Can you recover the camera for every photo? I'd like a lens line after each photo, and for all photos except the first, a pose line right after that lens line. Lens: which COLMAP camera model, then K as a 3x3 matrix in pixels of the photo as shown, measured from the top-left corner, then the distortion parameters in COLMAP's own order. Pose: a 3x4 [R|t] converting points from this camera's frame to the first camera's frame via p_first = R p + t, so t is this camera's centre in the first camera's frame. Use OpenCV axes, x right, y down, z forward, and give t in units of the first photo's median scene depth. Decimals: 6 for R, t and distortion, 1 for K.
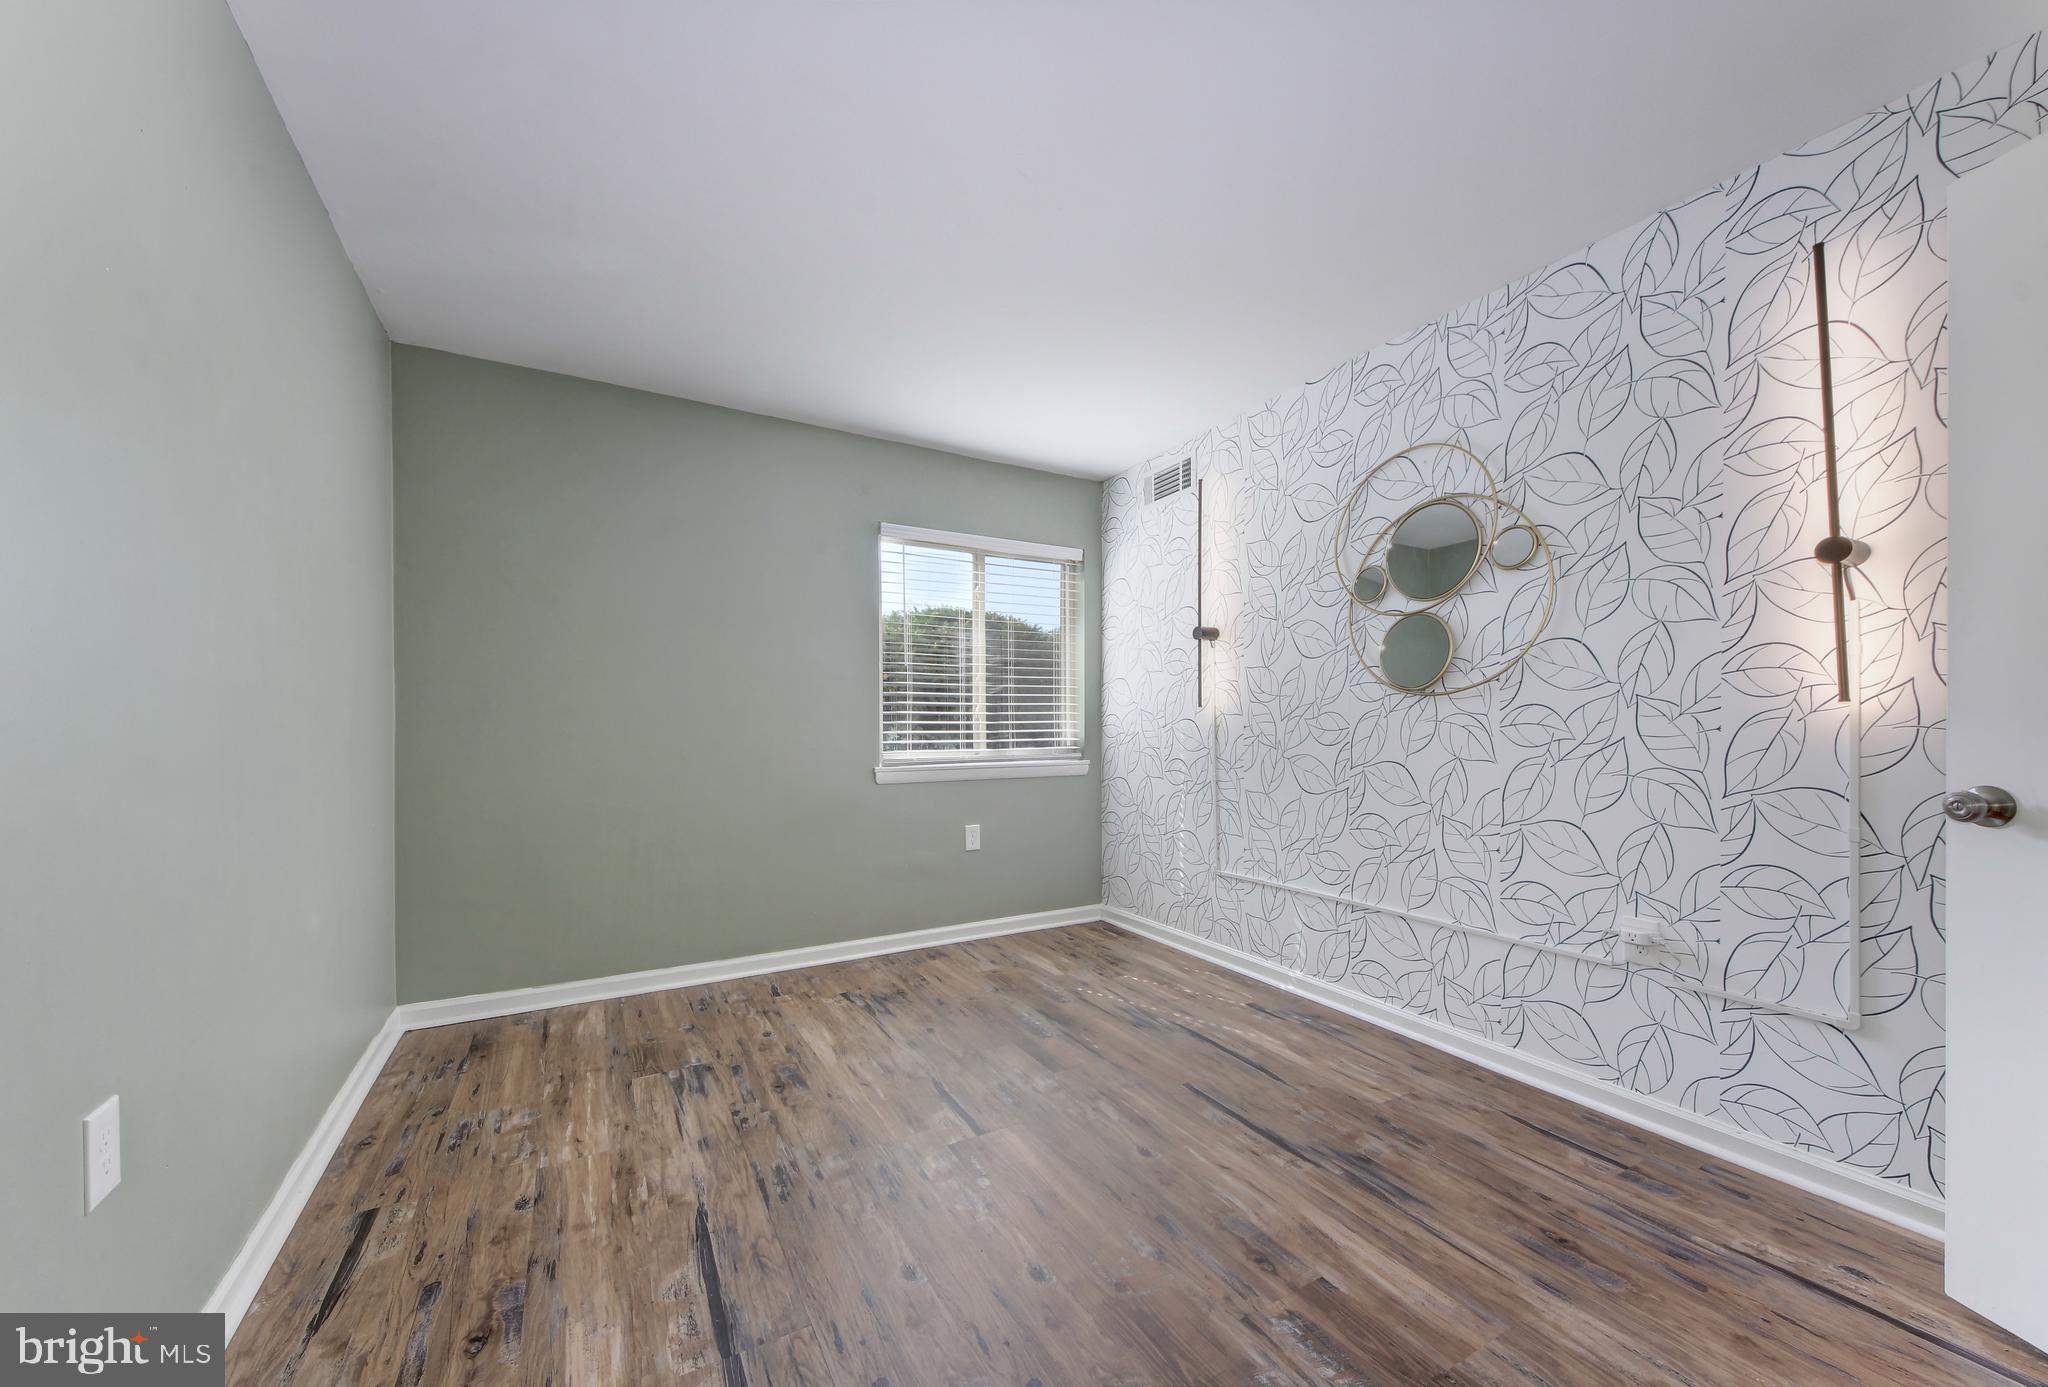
lens RADIAL K [[774.6, 0, 1022.3], [0, 774.6, 727.5], [0, 0, 1]] dist [0.033137, -0.000242]
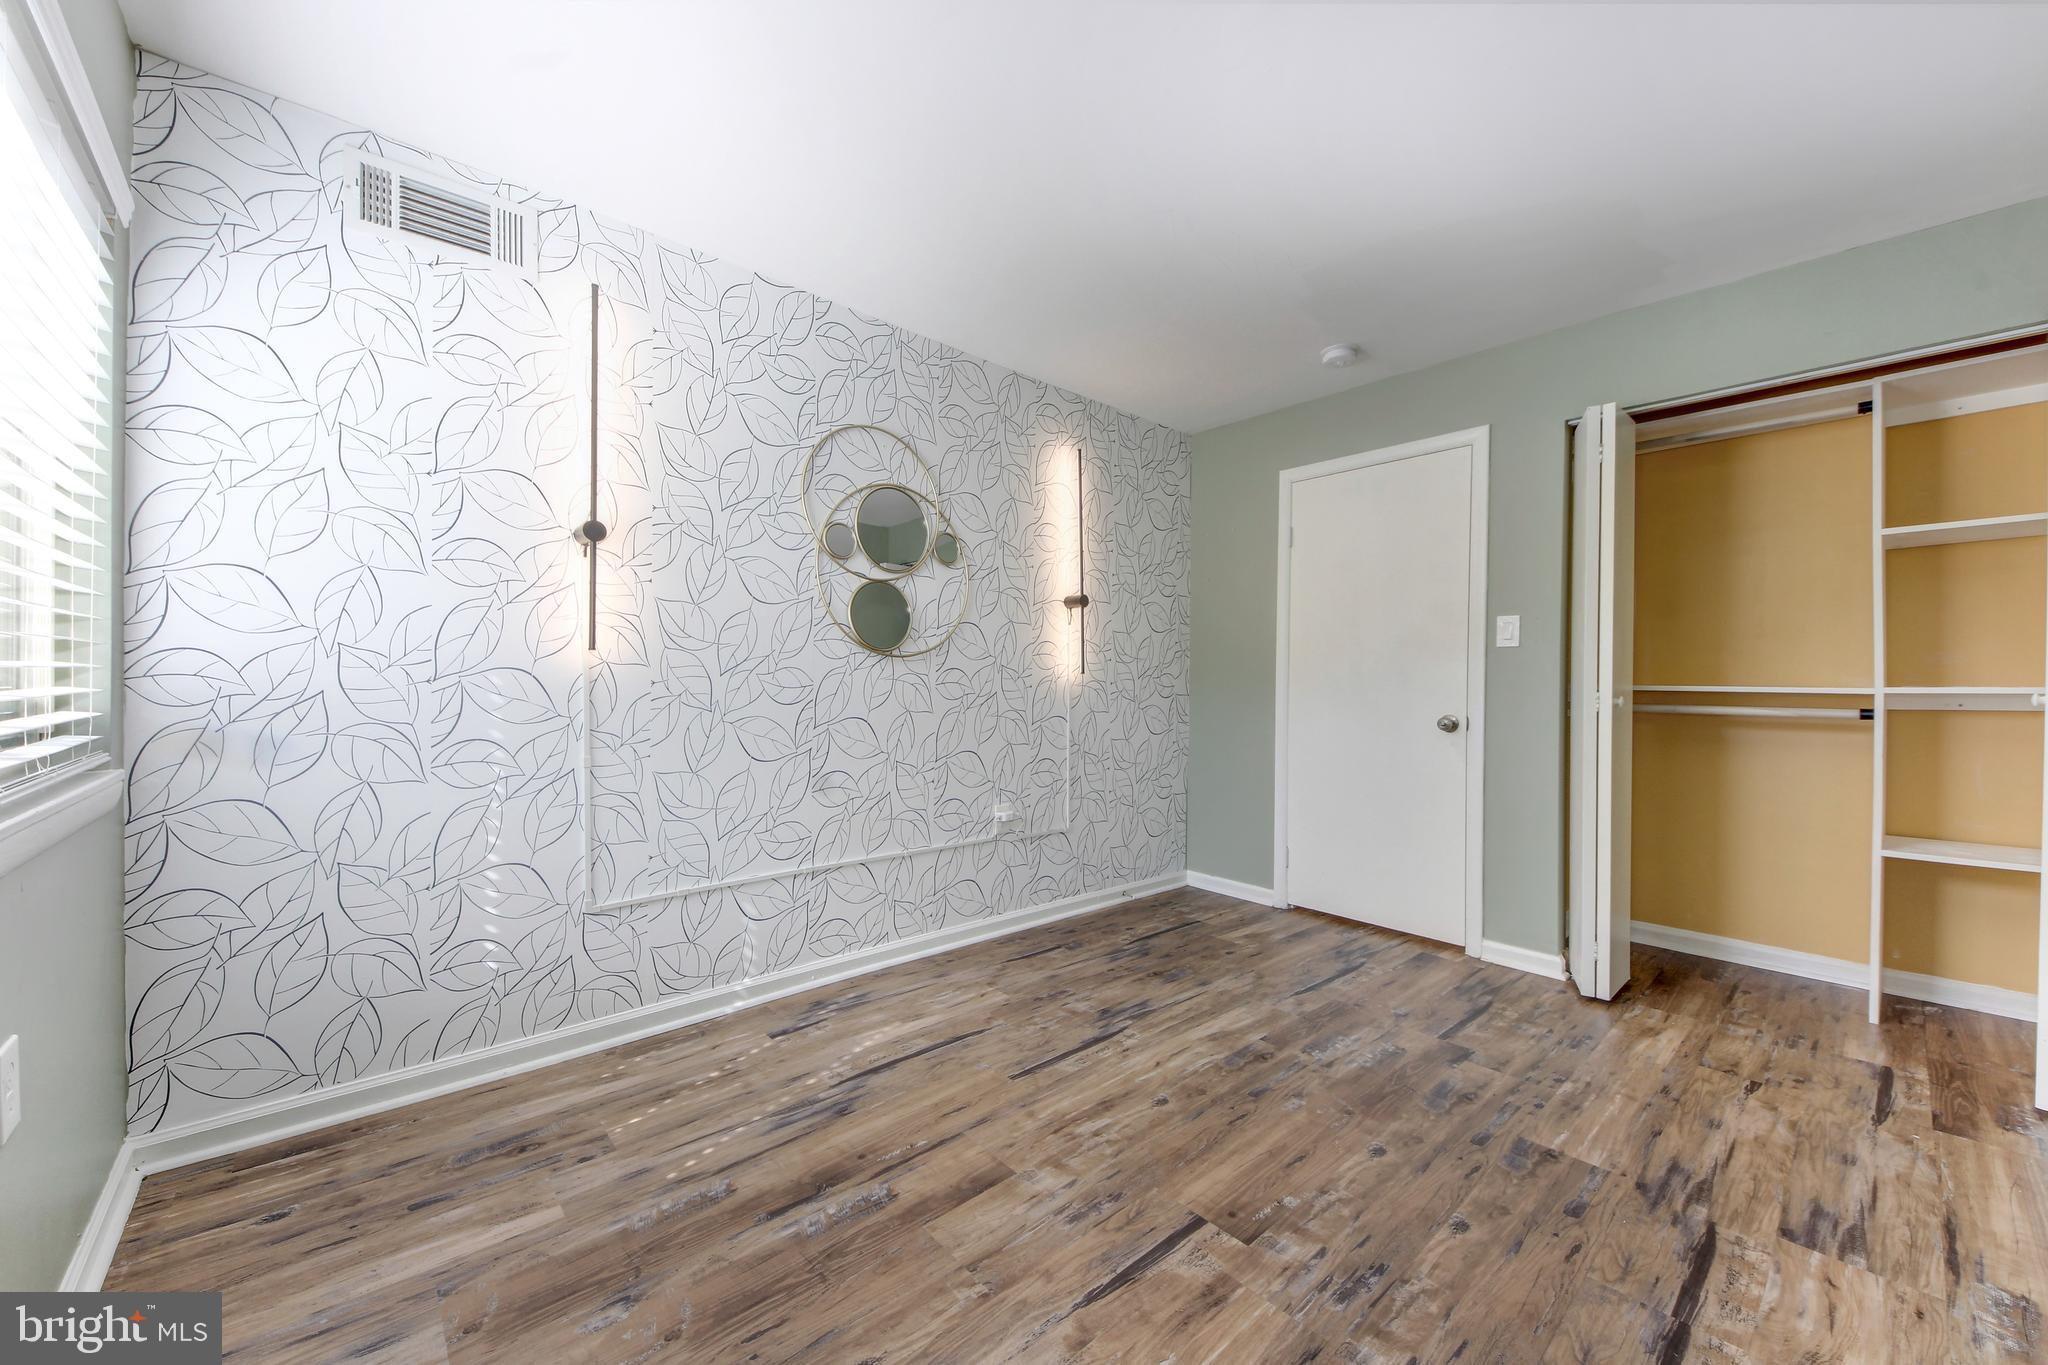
lens RADIAL K [[757.4, 0, 1024.0], [0, 757.4, 682.5], [0, 0, 1]] dist [0.051125, -0.027347]
pose [[-0.214608, -0.000279, 0.976700, -0.576559], [-0.008389, 0.999964, -0.001558, -0.003510], [-0.976664, -0.008527, -0.214602, 1.021551]]
